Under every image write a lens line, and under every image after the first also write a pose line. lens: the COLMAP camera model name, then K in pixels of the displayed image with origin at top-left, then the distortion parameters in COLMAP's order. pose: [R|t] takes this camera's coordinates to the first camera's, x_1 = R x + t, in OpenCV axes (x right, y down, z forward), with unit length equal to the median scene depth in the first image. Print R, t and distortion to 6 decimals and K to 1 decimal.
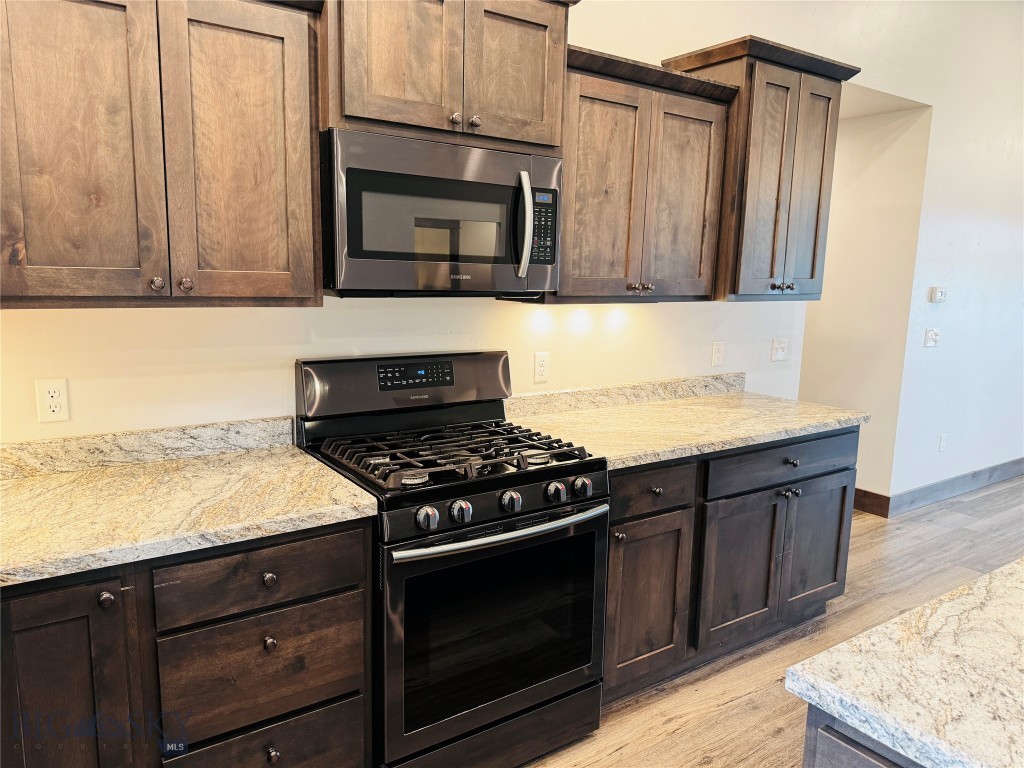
lens RADIAL K [[721.1, 0, 512.4], [0, 721.1, 388.8], [0, 0, 1]] dist [0.082785, -0.122137]
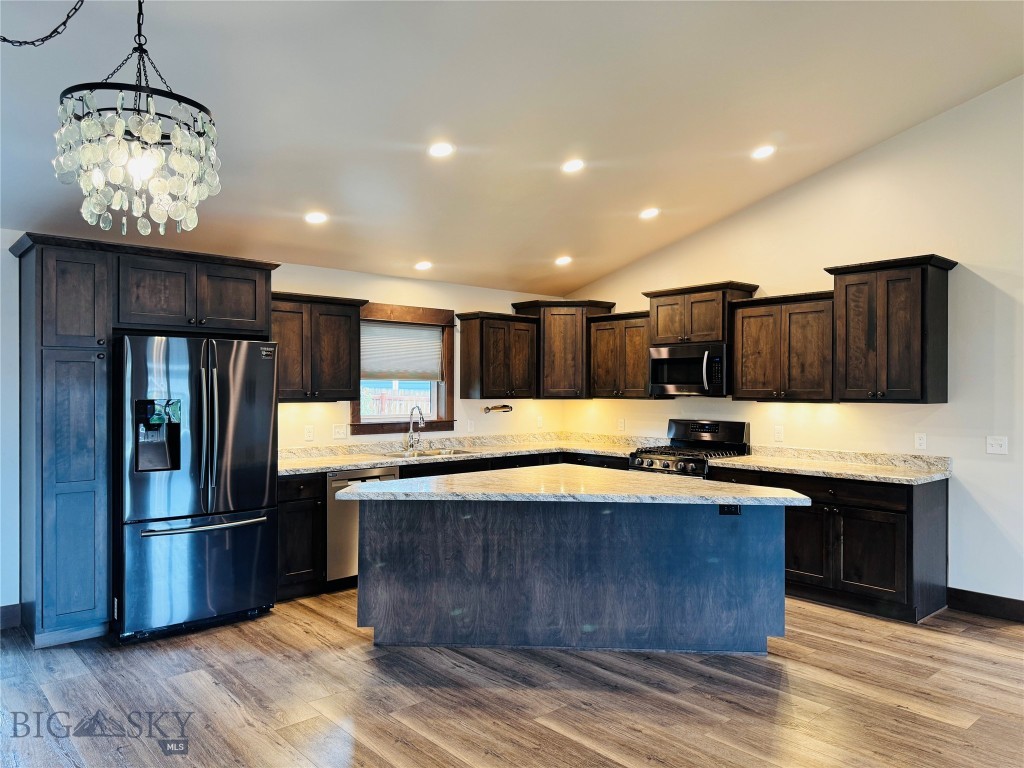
lens RADIAL K [[721.1, 0, 512.4], [0, 721.1, 388.8], [0, 0, 1]] dist [0.082785, -0.122137]
pose [[0.115839, -0.020511, -0.993056, 2.300470], [-0.158781, 0.986547, -0.038899, 0.050940], [0.980495, 0.162184, 0.111024, 0.010110]]
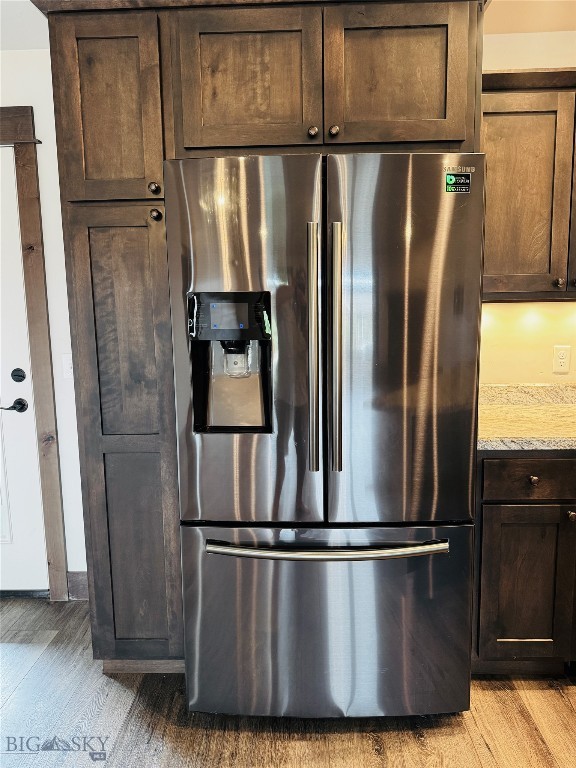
lens RADIAL K [[540.8, 0, 288.0], [0, 540.8, 384.0], [0, 0, 1]] dist [0.082785, -0.122137]
pose [[-0.592958, 0.094715, -0.799644, 0.968305], [-0.125746, 0.969984, 0.208135, 0.105598], [0.795355, 0.223967, -0.563249, -0.177266]]
